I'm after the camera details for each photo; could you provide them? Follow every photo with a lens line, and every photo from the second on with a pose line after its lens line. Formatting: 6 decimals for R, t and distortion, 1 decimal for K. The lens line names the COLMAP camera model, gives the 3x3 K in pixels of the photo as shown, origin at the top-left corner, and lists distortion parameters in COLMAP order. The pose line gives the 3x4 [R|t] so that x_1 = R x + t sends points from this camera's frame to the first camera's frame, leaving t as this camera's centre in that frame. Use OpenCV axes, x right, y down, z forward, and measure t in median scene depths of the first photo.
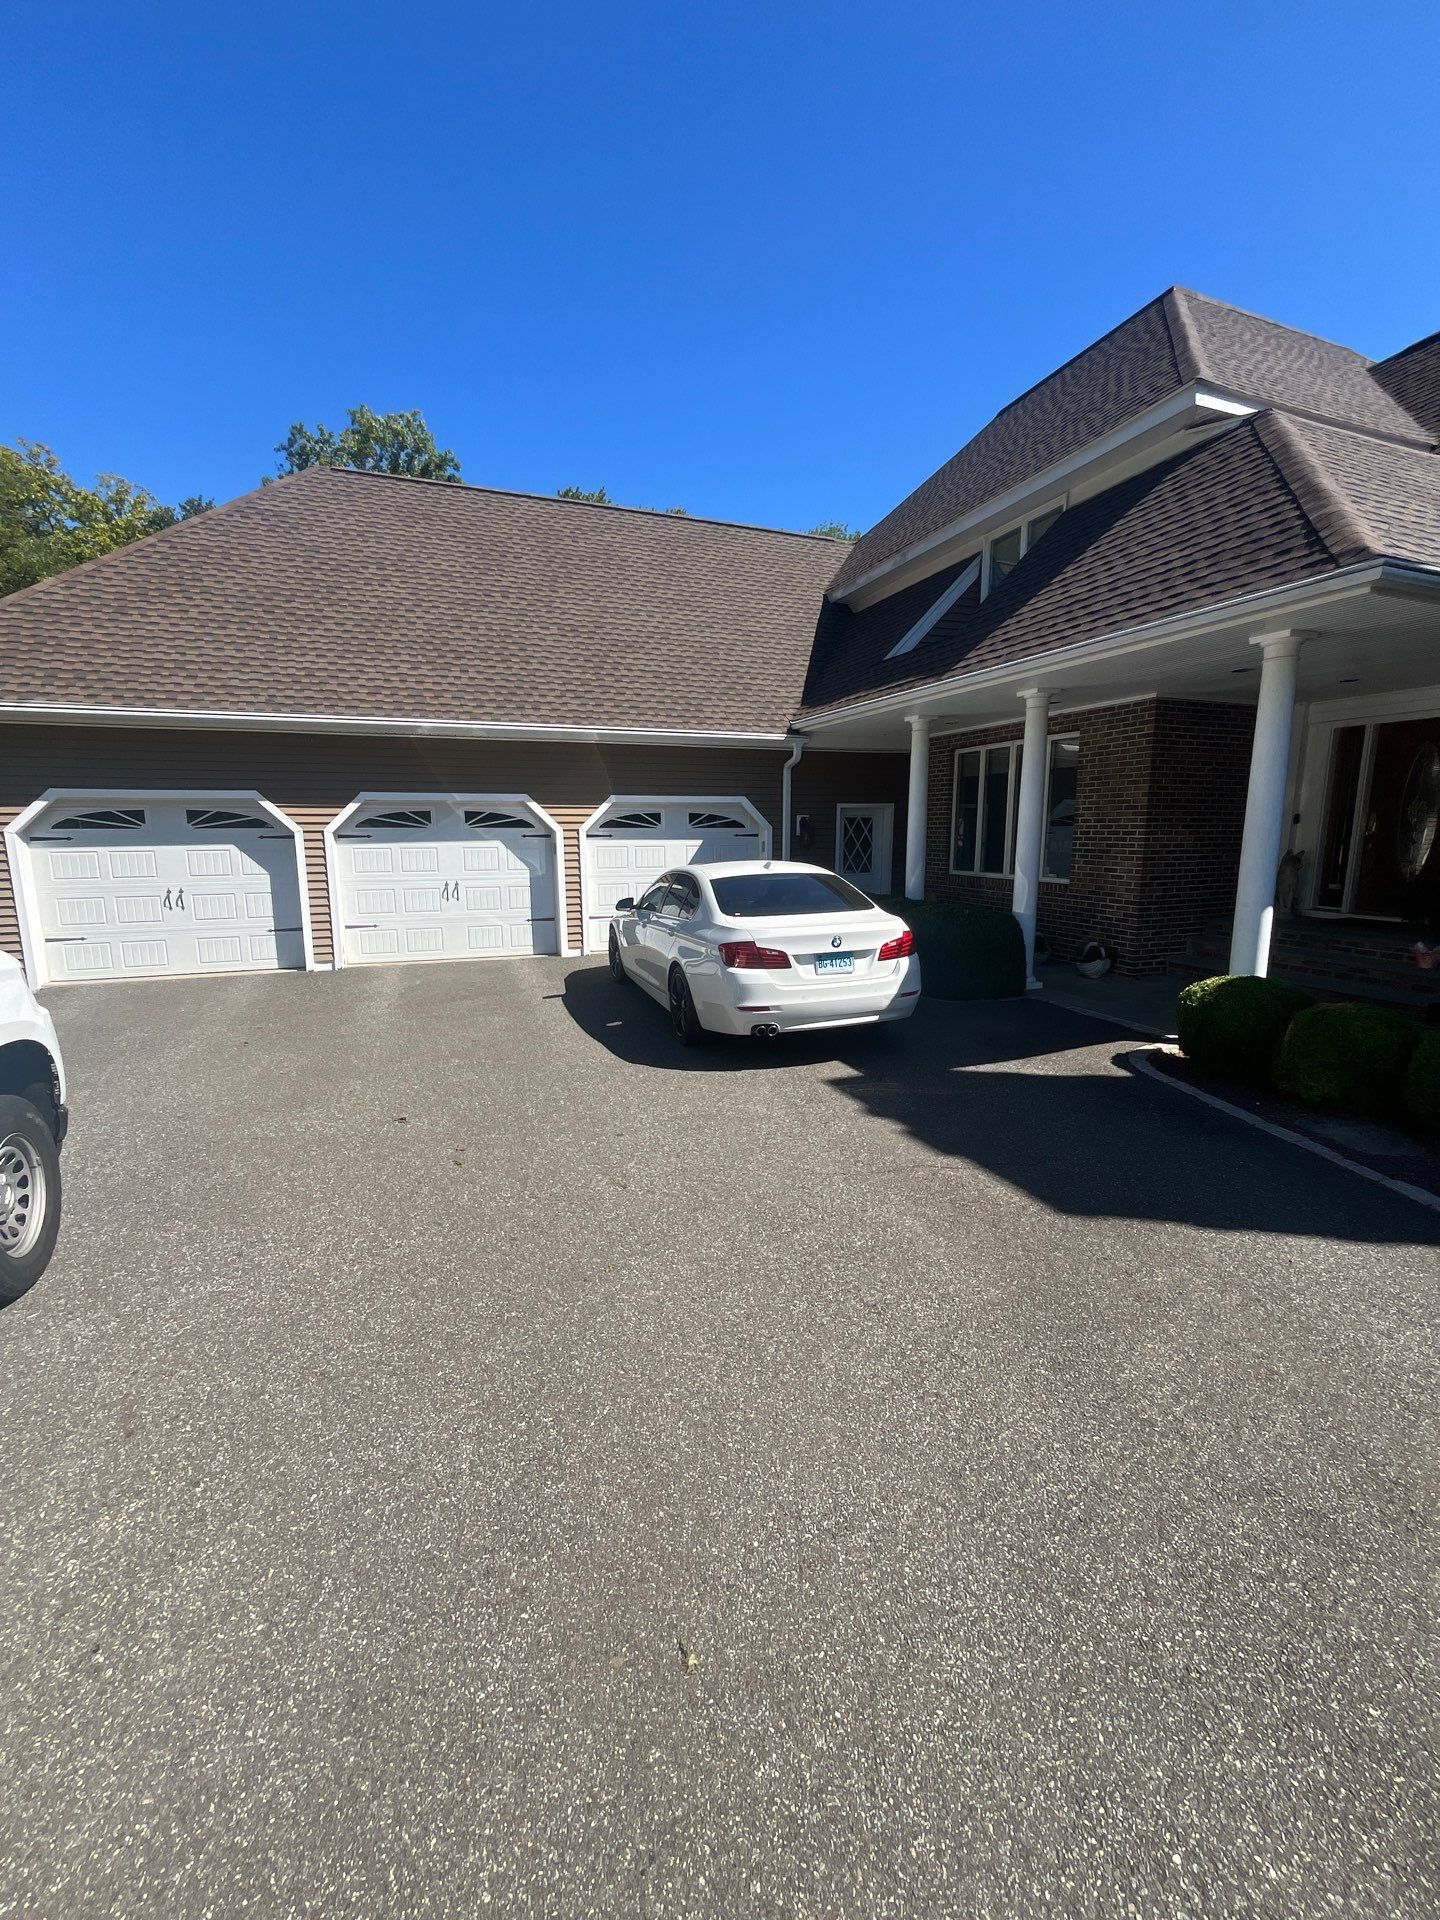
lens RADIAL K [[773.8, 0, 720.0], [0, 773.8, 960.0], [0, 0, 1]] dist [-0.001478, -0.000304]
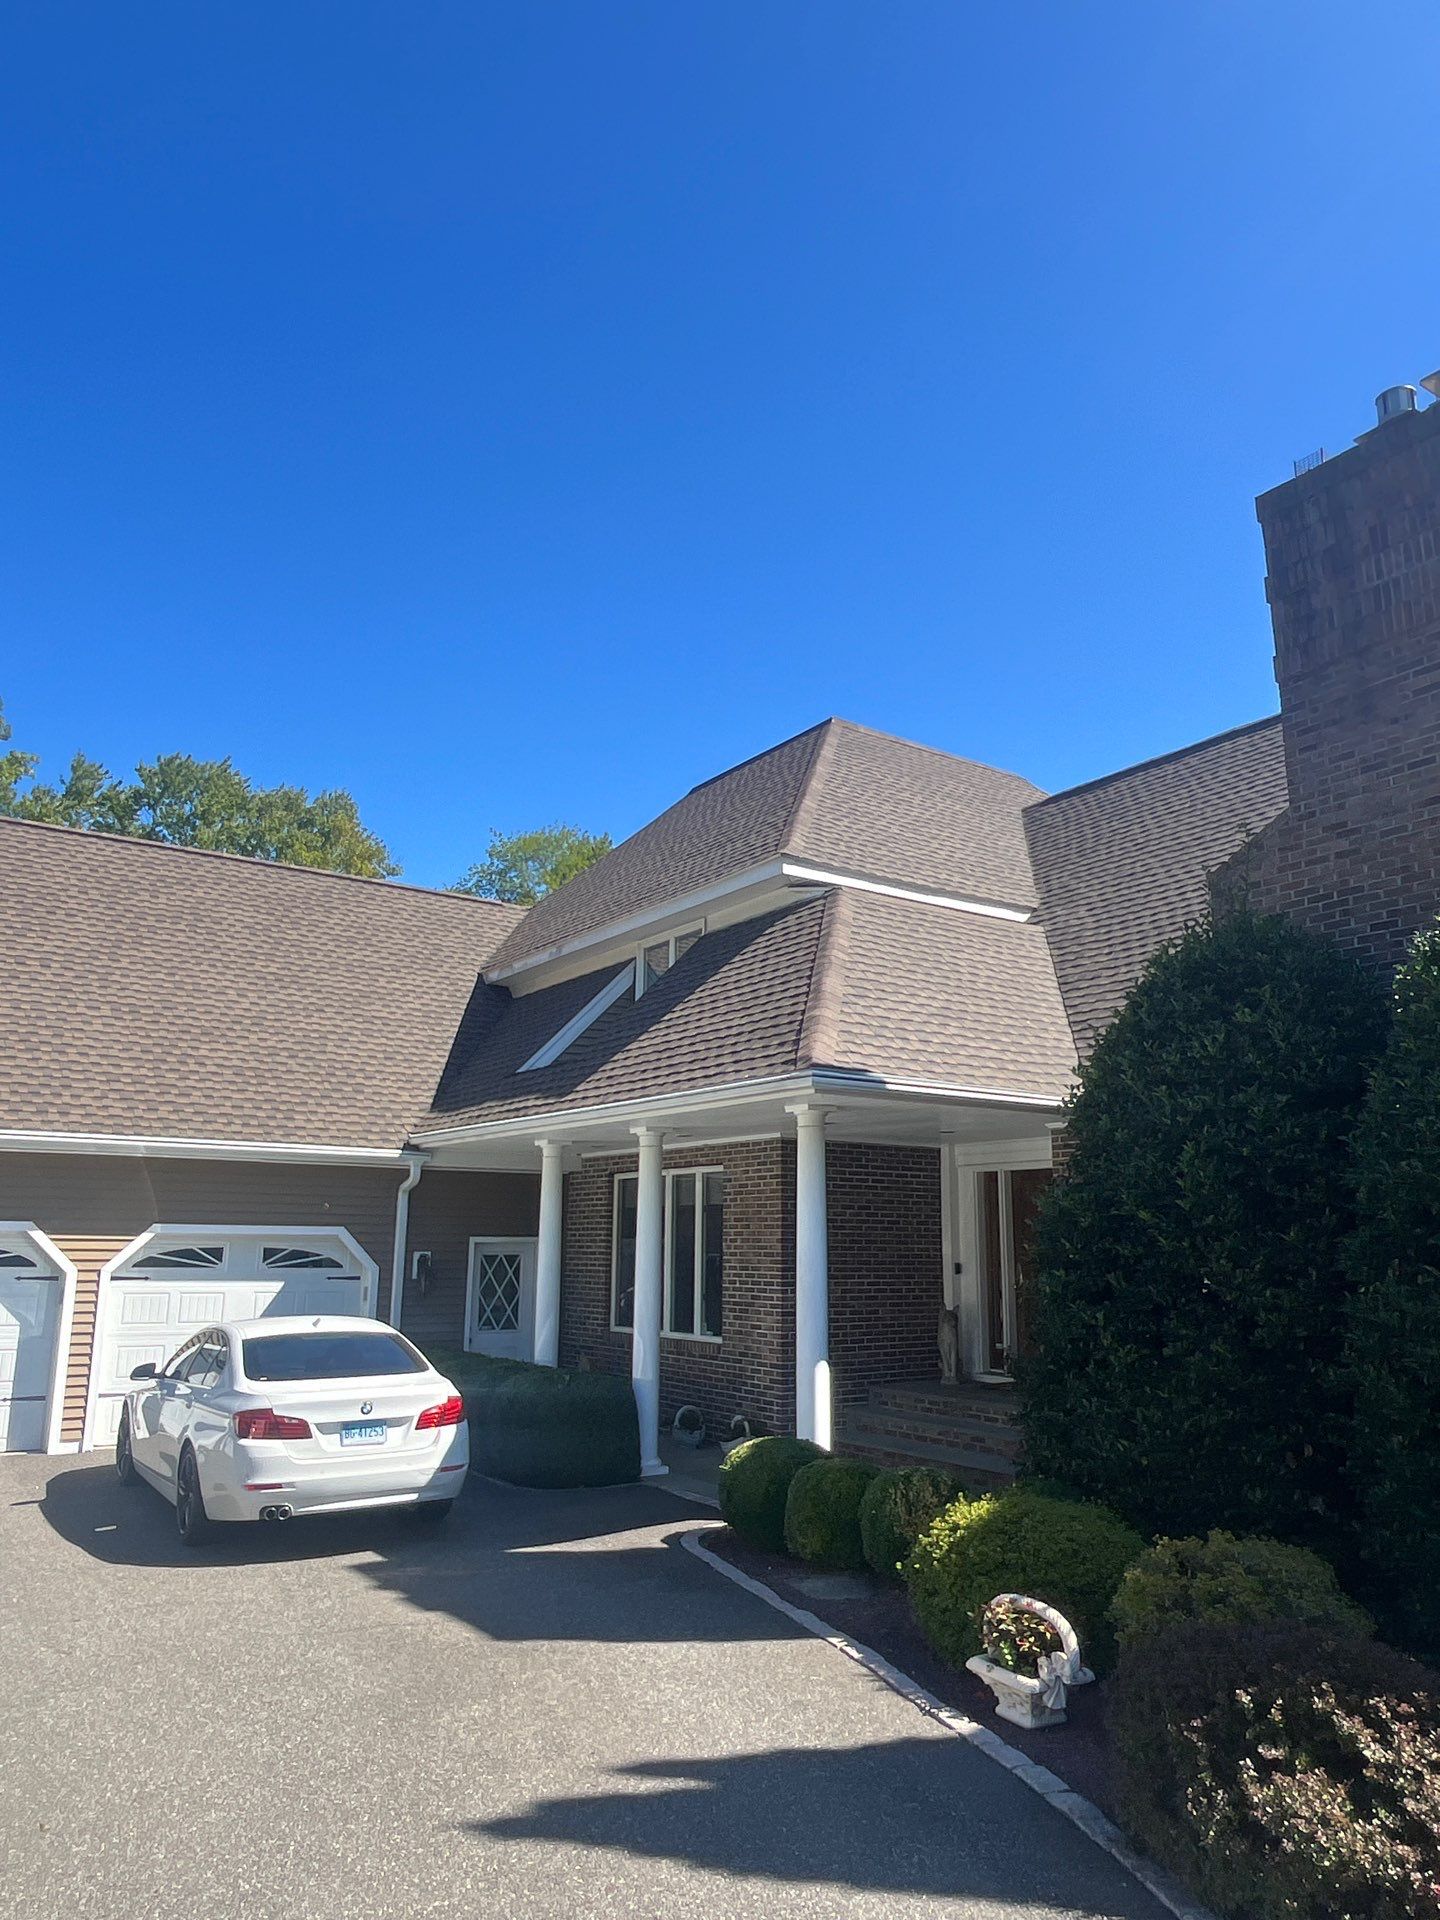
lens RADIAL K [[1313.3, 0, 720.0], [0, 1313.3, 960.0], [0, 0, 1]] dist [0.008281, -0.004839]
pose [[0.972284, 0.063442, 0.225031, 0.100772], [0.025633, 0.927755, -0.372308, 0.044443], [-0.232394, 0.367758, 0.900415, -0.421098]]
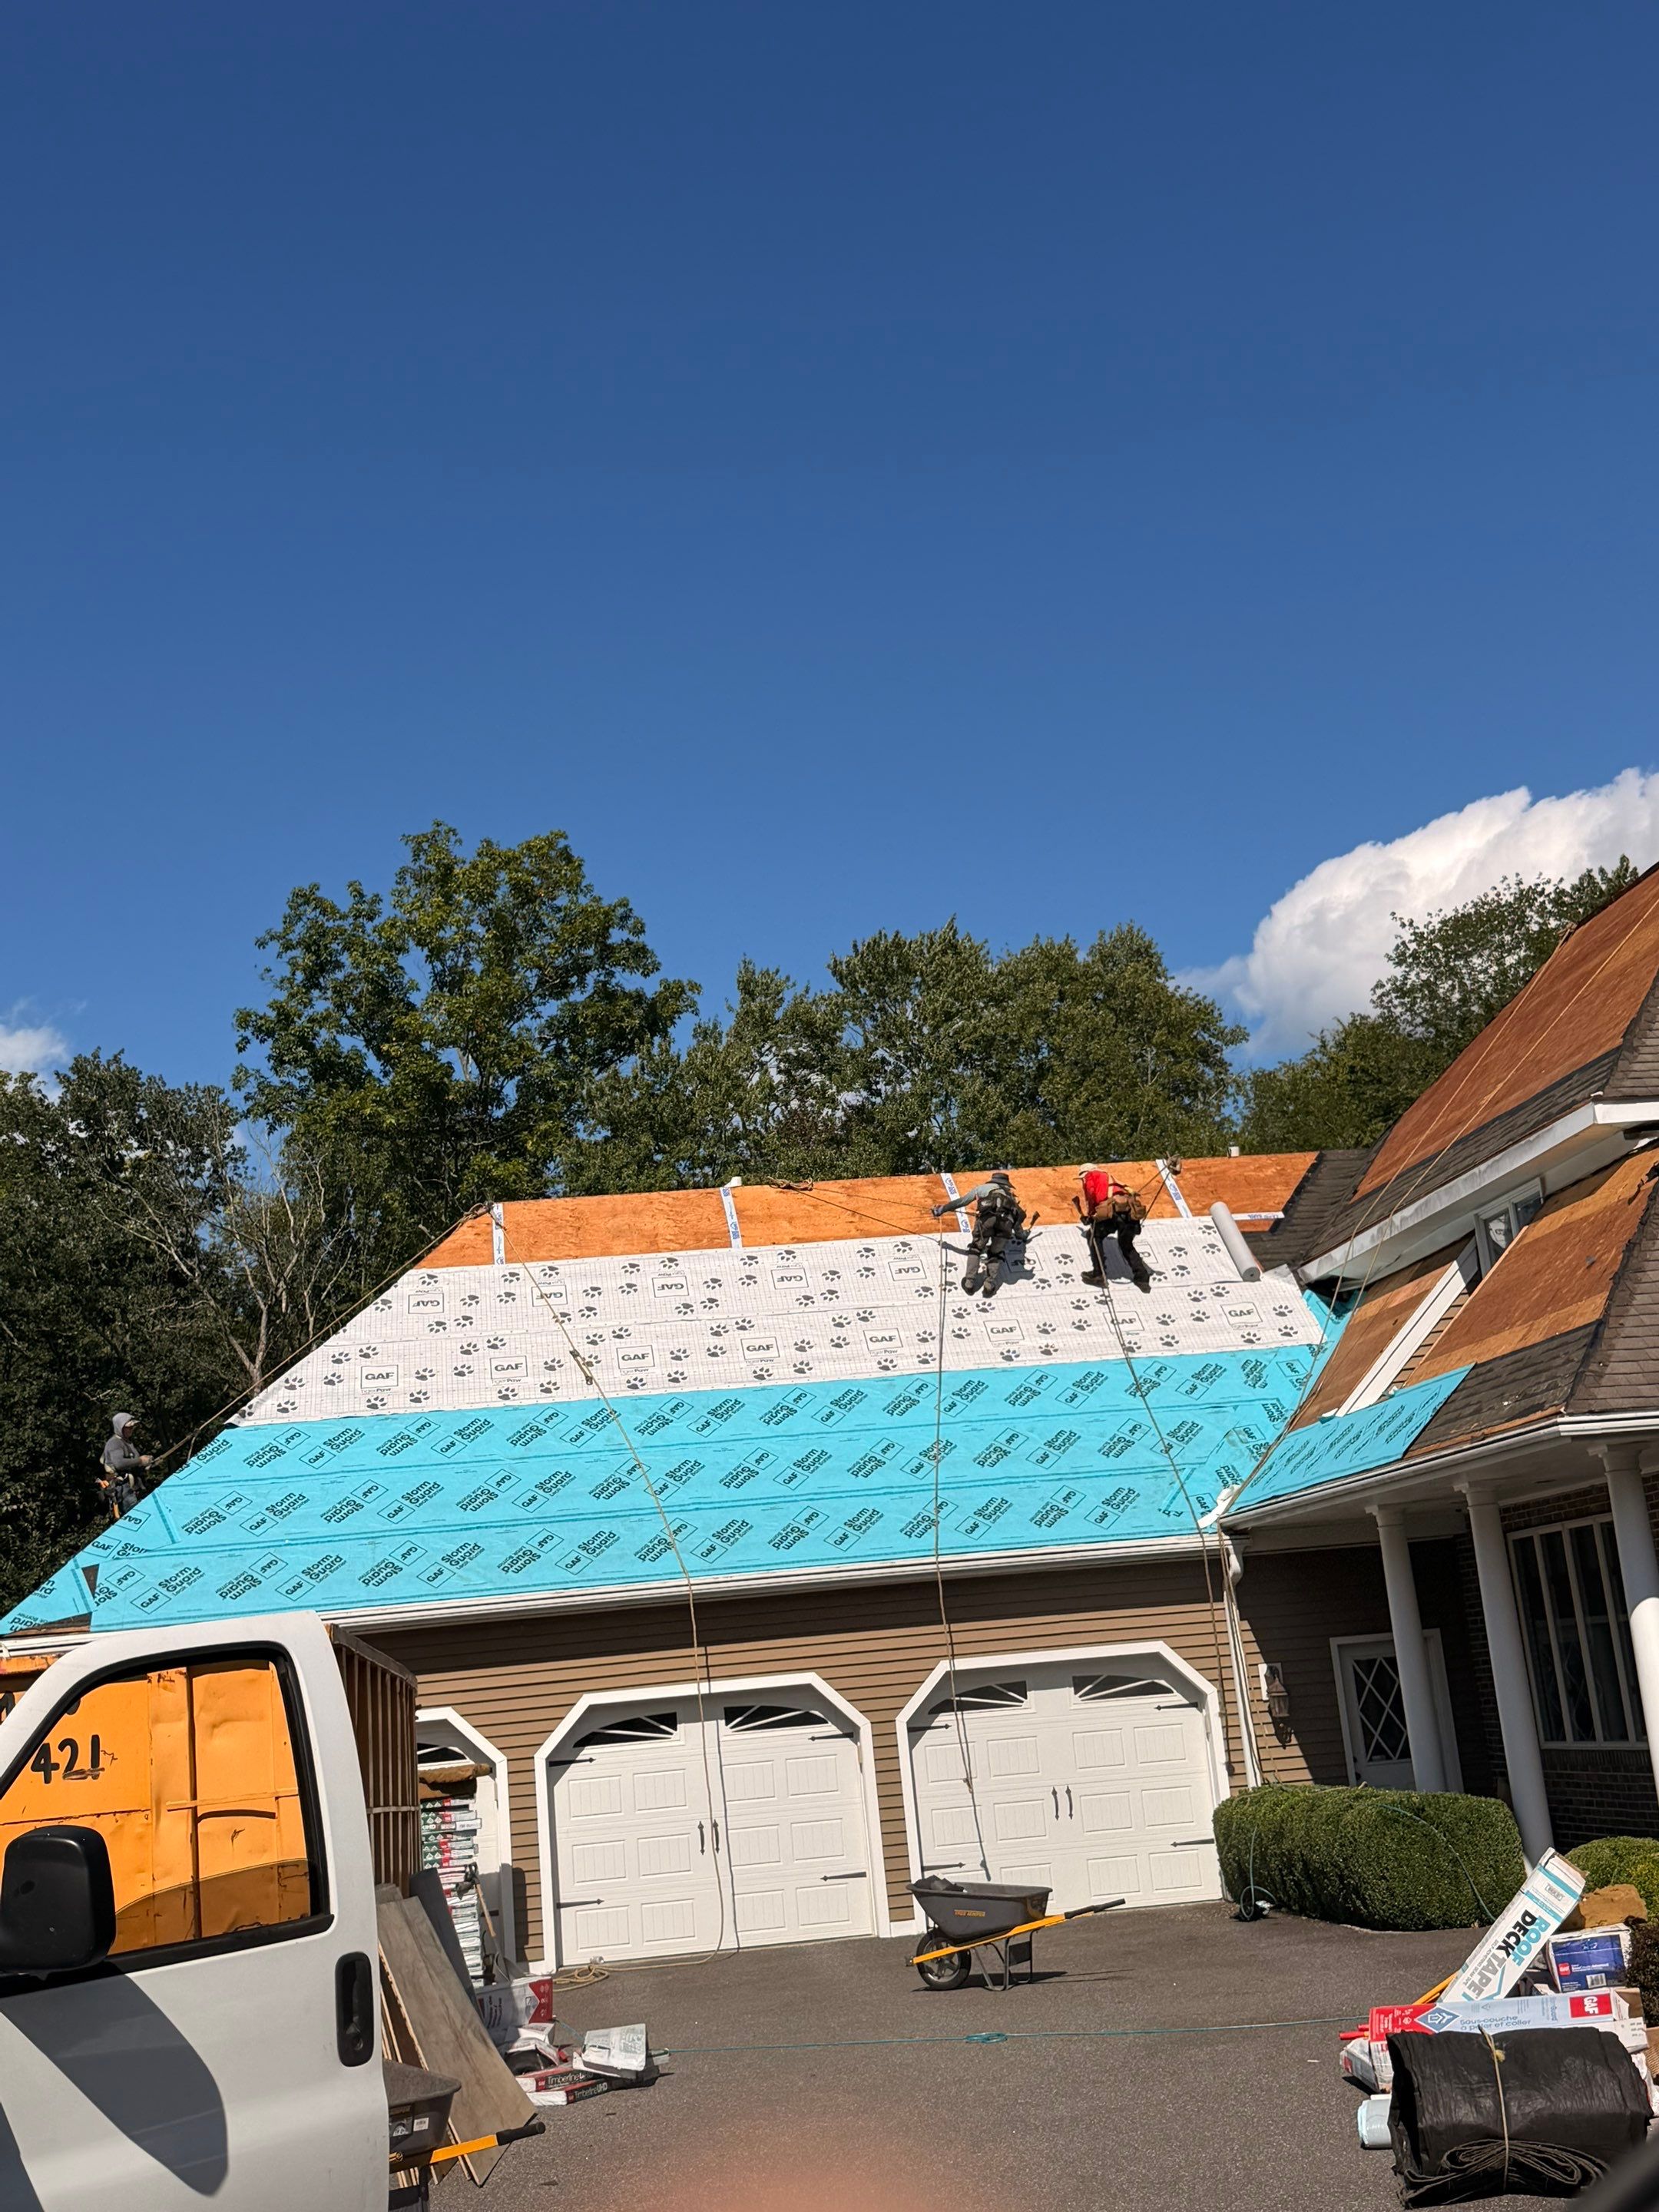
lens RADIAL K [[2572.5, 0, 829.5], [0, 2572.5, 1106.0], [0, 0, 1]] dist [0.157401, -0.205556]
pose [[0.968551, -0.134537, -0.209303, 0.309713], [0.045579, 0.922908, -0.382314, 0.196618], [0.244603, 0.360750, 0.900016, -1.232396]]
